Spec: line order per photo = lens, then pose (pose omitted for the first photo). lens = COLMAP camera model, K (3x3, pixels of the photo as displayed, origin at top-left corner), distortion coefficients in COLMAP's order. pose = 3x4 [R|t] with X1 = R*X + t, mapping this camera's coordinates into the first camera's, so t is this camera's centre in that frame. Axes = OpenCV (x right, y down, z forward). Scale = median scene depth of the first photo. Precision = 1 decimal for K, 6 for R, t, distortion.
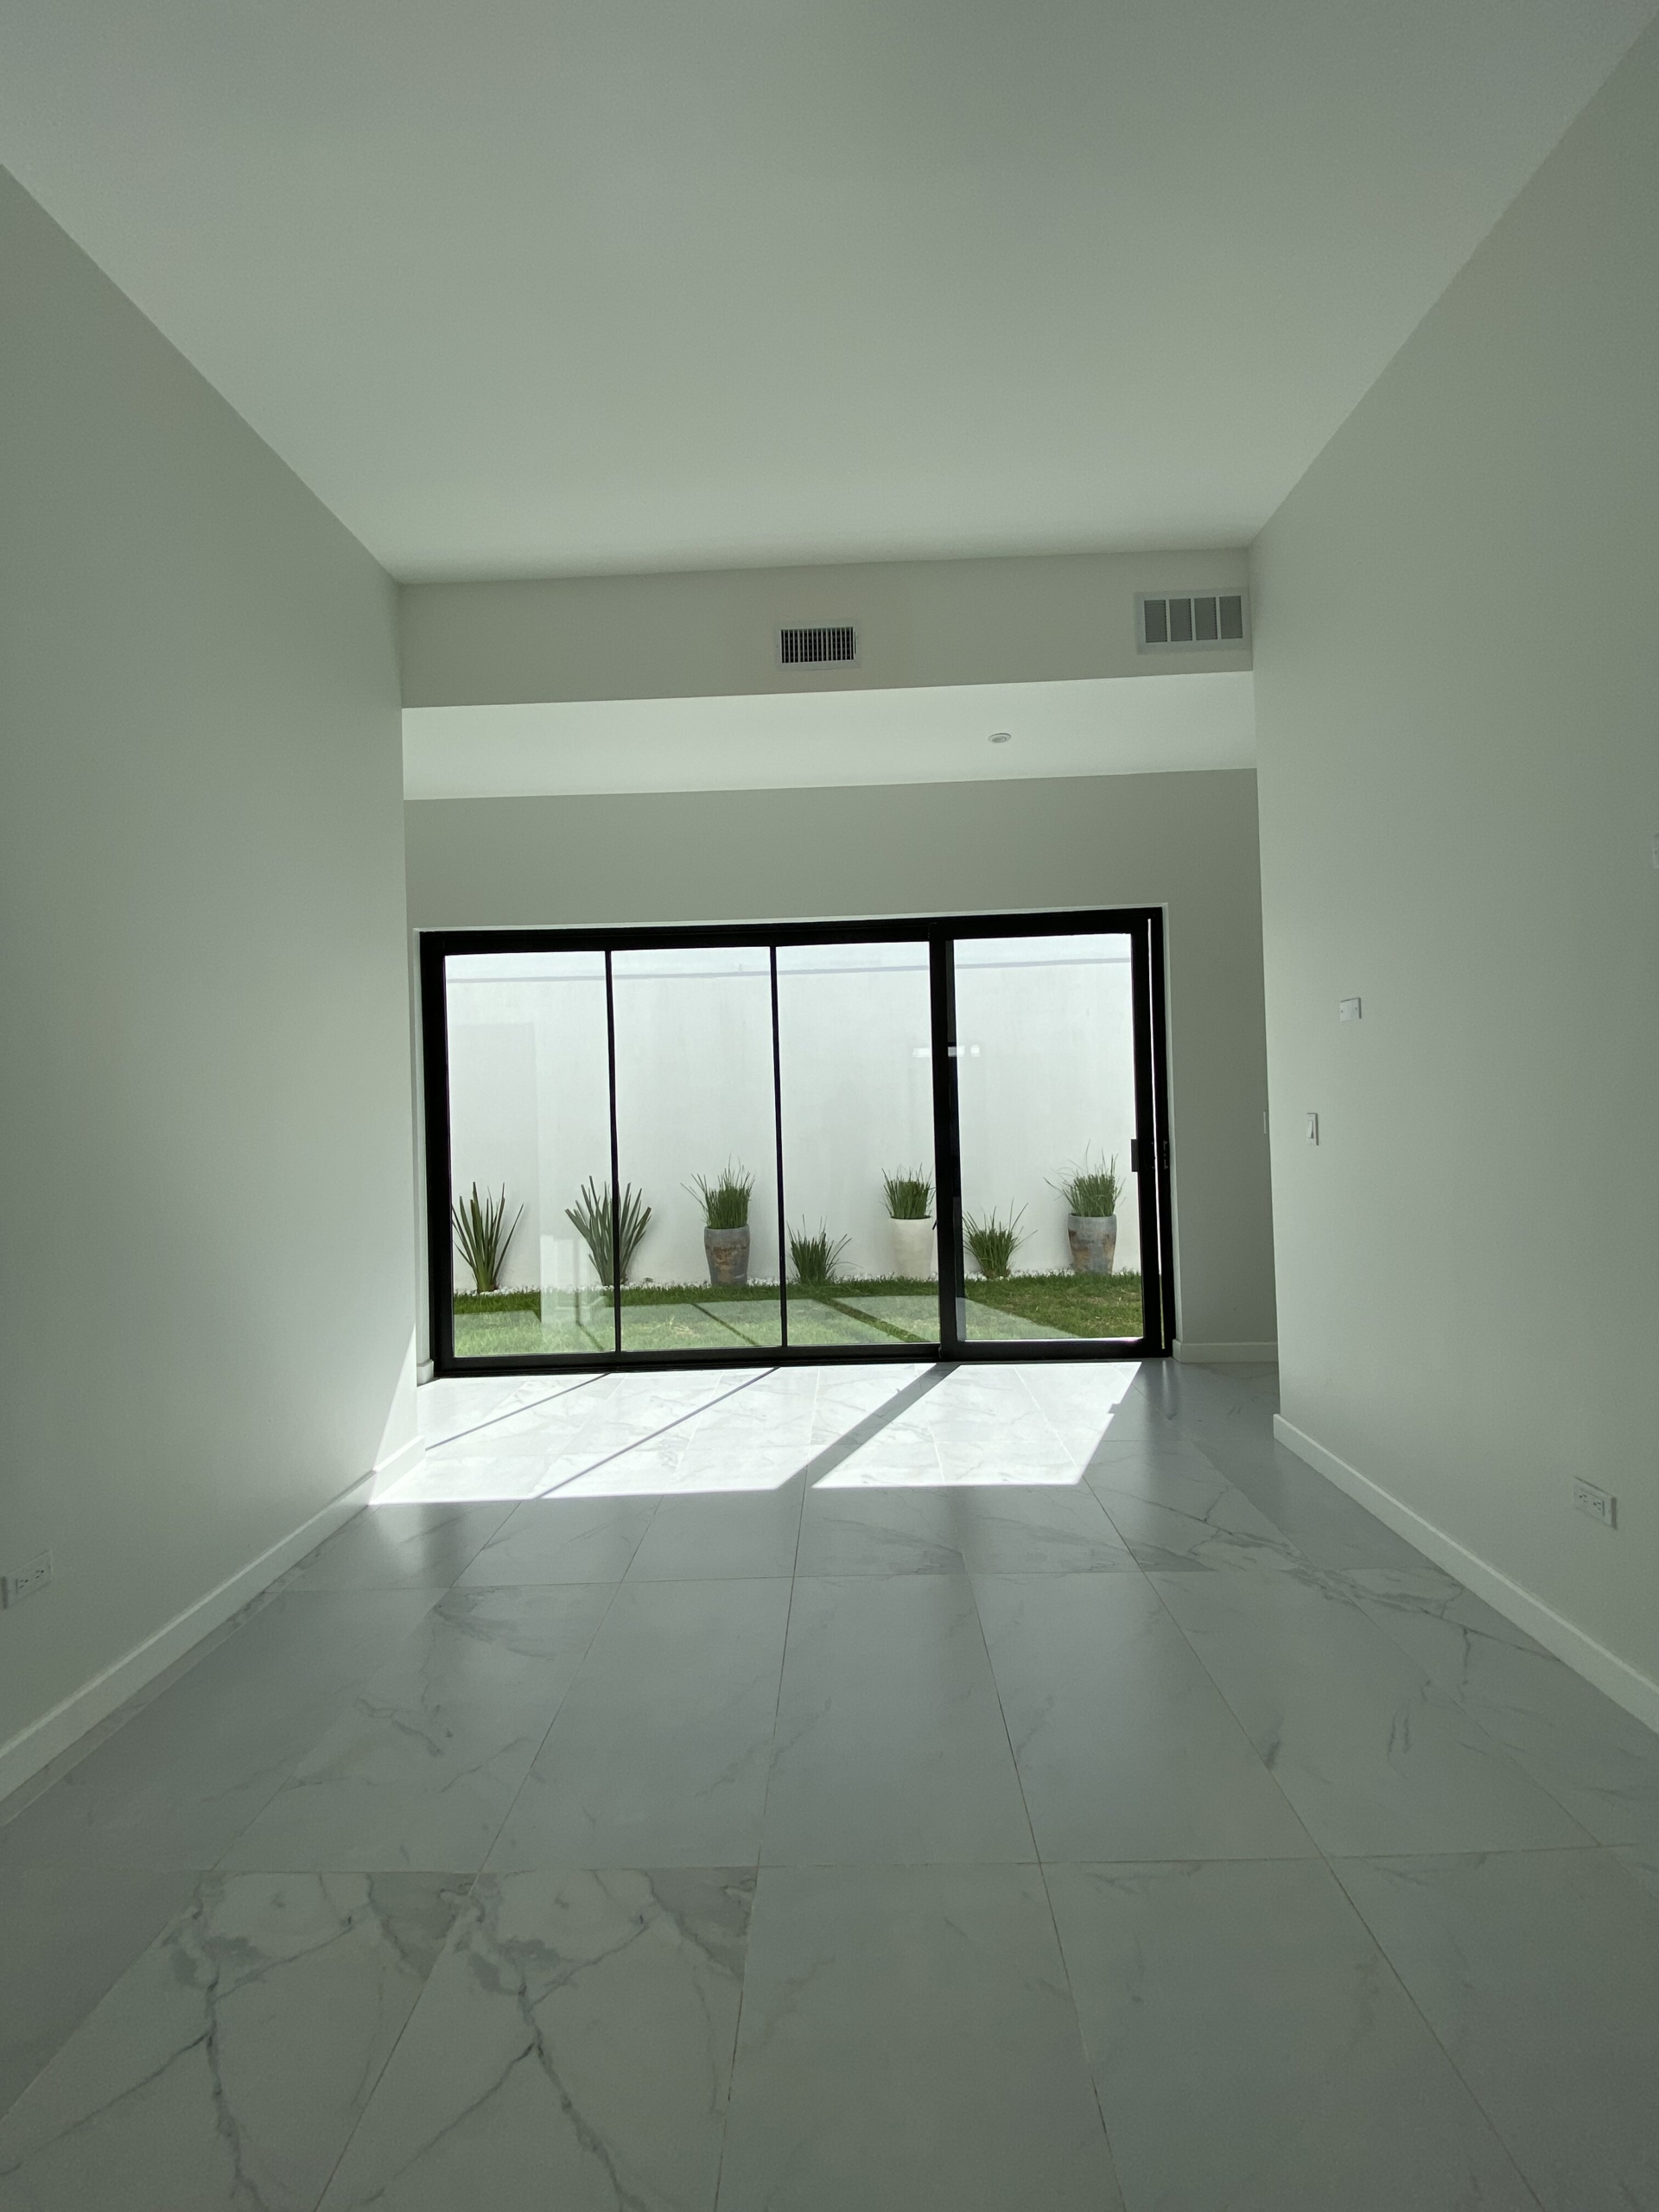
lens RADIAL K [[899.8, 0, 821.4], [0, 899.8, 1098.2], [0, 0, 1]] dist [0.014187, -0.016864]
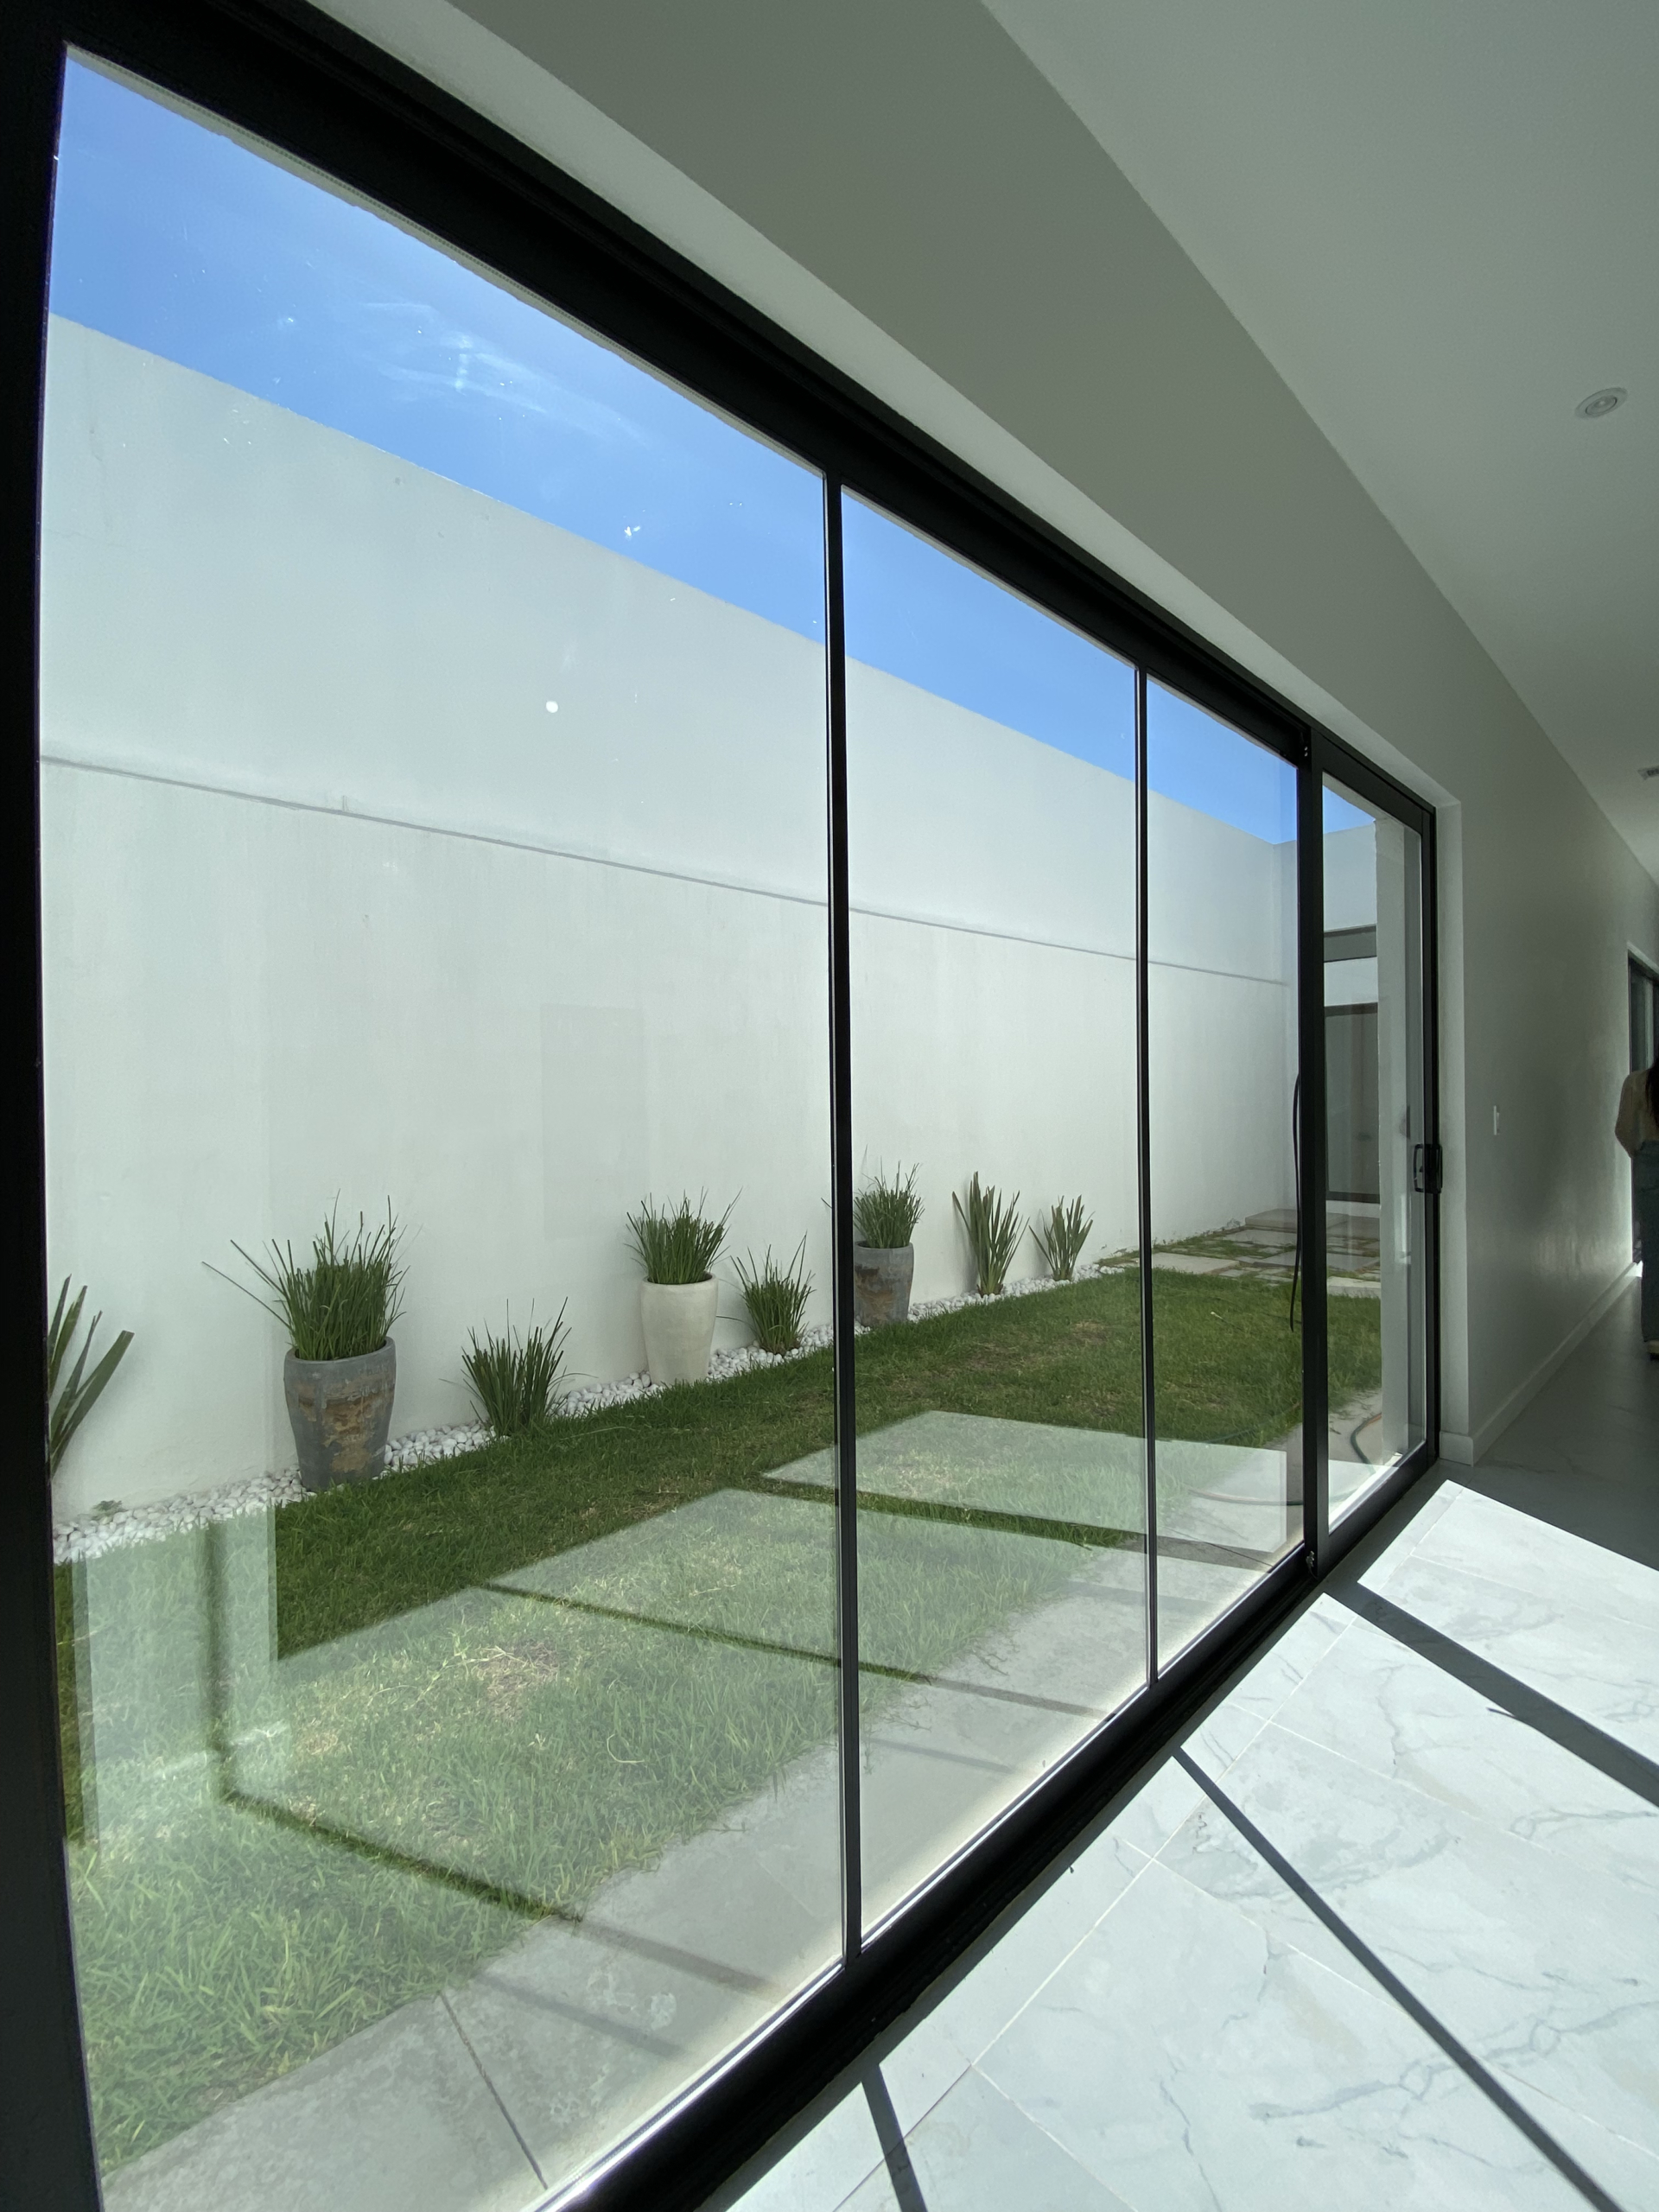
lens RADIAL K [[920.4, 0, 822.3], [0, 920.4, 1114.8], [0, 0, 1]] dist [-0.022310, -0.000055]
pose [[0.707981, 0.000478, 0.706231, -0.462978], [-0.015147, 0.999780, 0.014508, 0.019719], [-0.706069, -0.020969, 0.707833, 0.878982]]
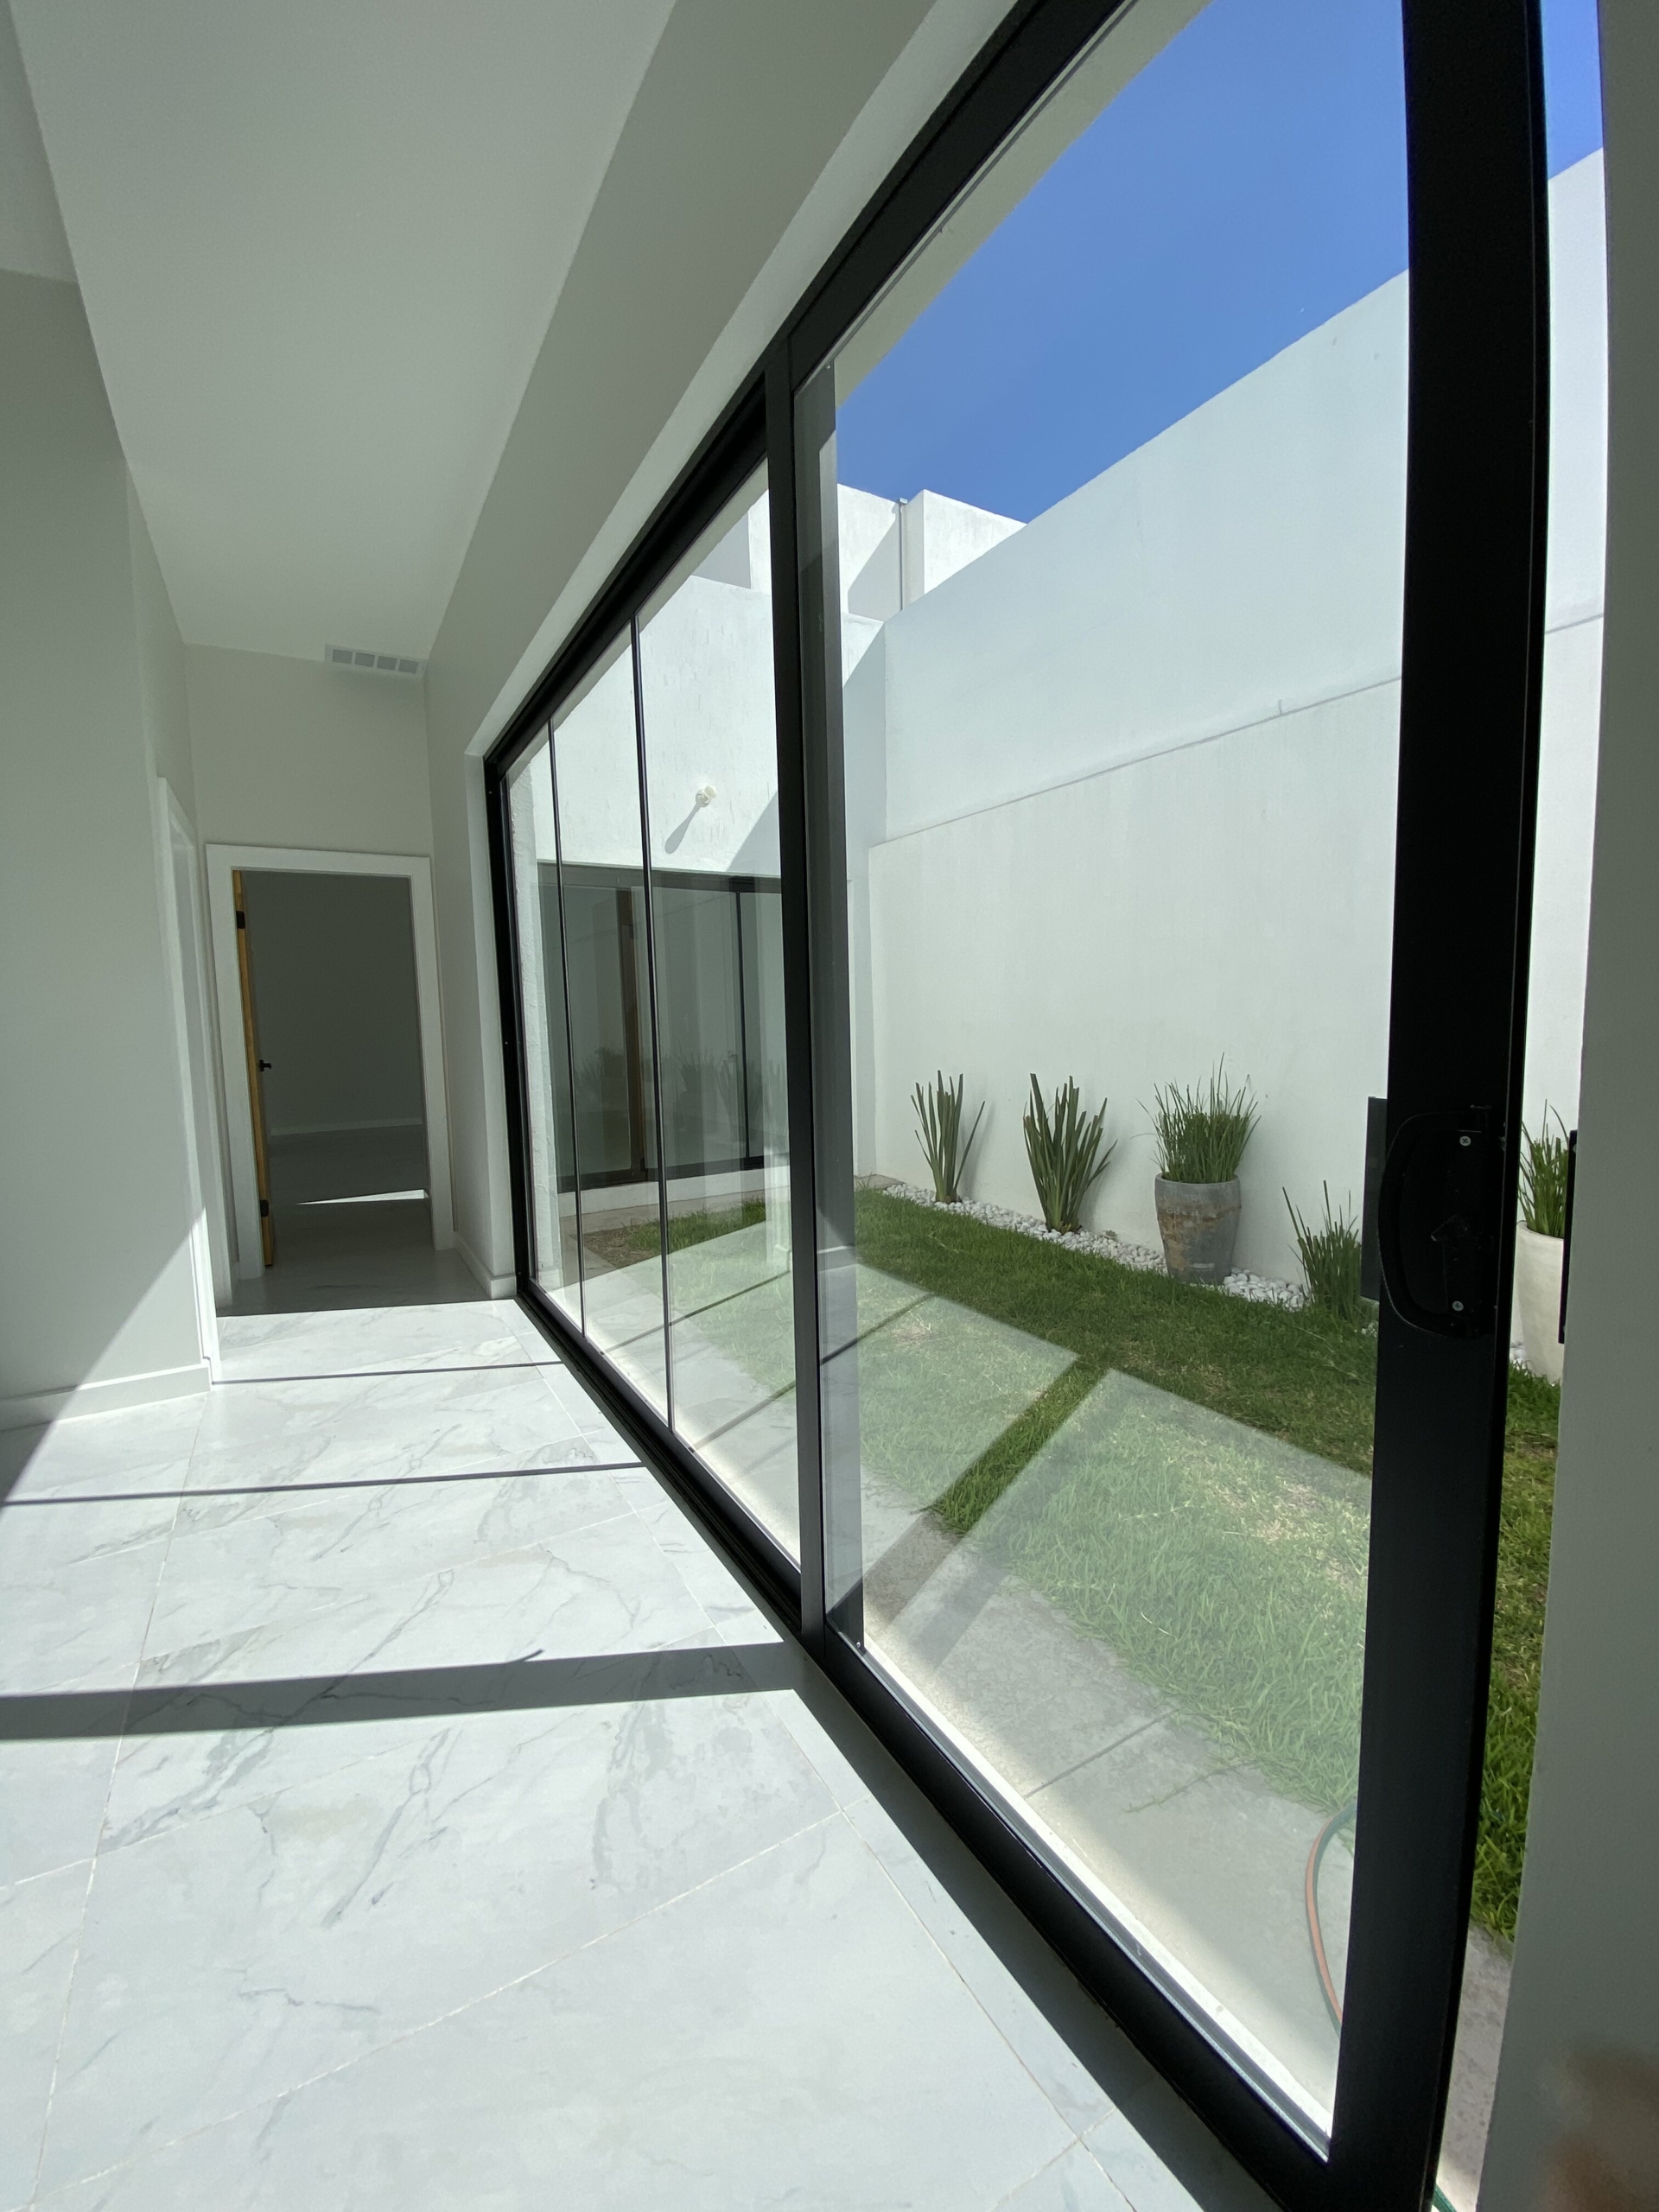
lens RADIAL K [[899.8, 0, 821.4], [0, 899.8, 1098.2], [0, 0, 1]] dist [0.014187, -0.016864]
pose [[0.536938, 0.097417, -0.837978, 0.450954], [0.016178, 0.991939, 0.125682, 0.024167], [0.843467, -0.081041, 0.531033, 0.868440]]
